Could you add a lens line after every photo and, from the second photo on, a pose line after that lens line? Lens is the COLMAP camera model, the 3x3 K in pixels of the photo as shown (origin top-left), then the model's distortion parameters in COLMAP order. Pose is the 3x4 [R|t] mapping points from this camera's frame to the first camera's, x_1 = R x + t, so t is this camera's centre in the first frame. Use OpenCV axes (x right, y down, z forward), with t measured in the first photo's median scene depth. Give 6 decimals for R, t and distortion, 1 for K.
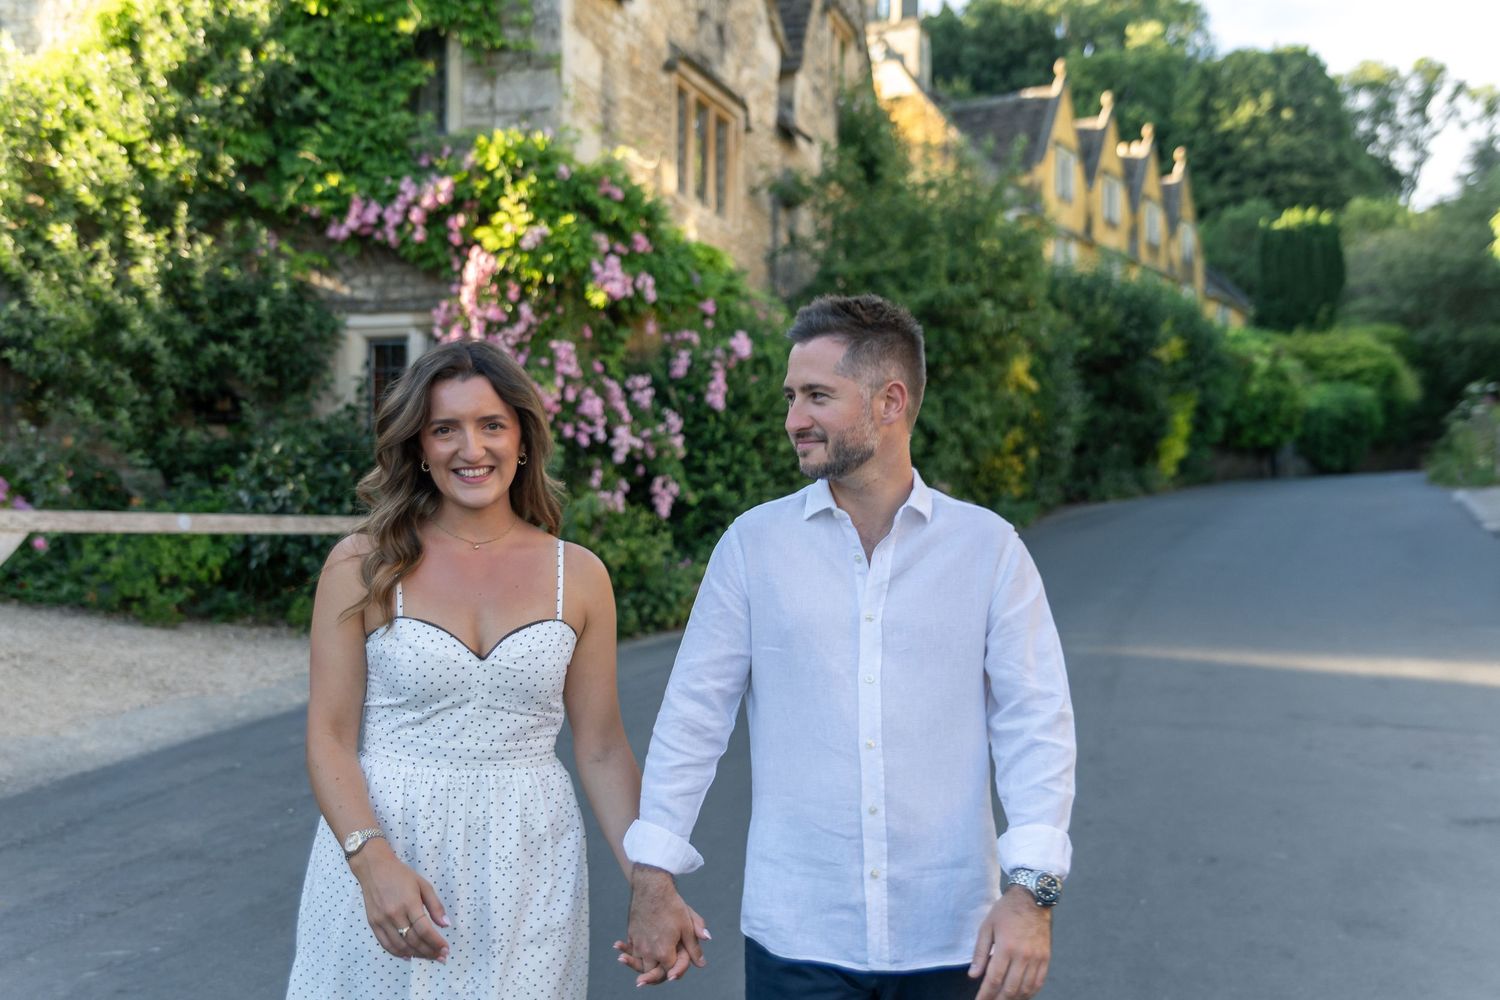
lens RADIAL K [[1381.8, 0, 750.0], [0, 1381.8, 500.0], [0, 0, 1]] dist [0.095785, 0.008997]
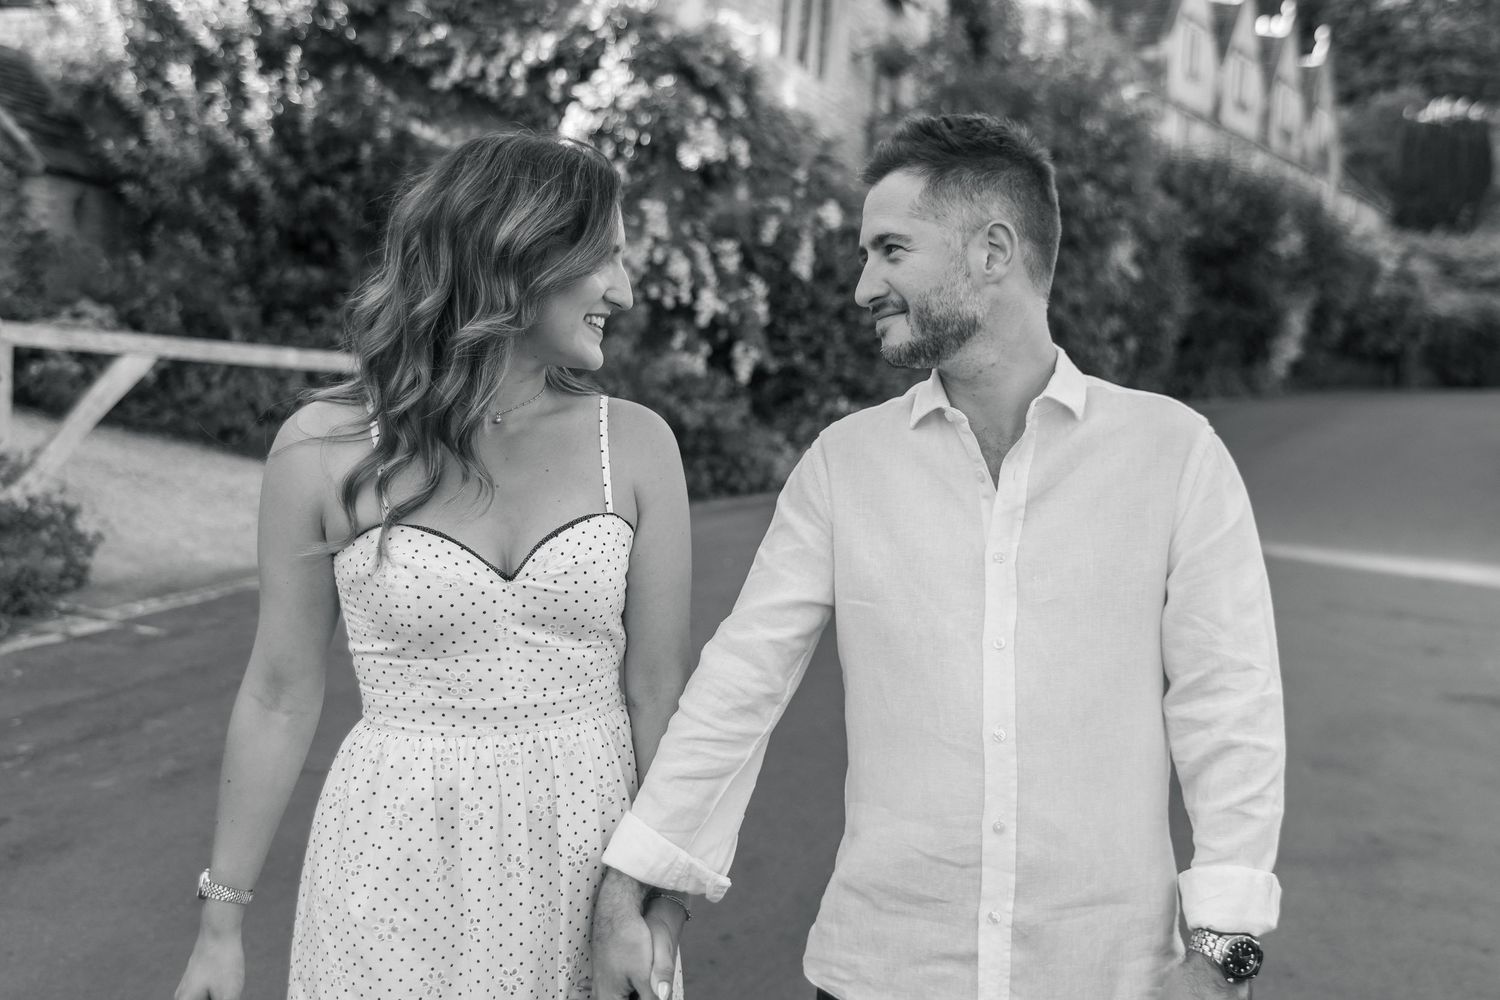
lens RADIAL K [[2452.7, 0, 750.0], [0, 2452.7, 500.0], [0, 0, 1]] dist [0.061333, -0.033349]
pose [[0.996070, 0.062186, -0.063070, 0.059590], [-0.061264, 0.997986, 0.016452, 0.066719], [0.063966, -0.012524, 0.997873, -0.766378]]
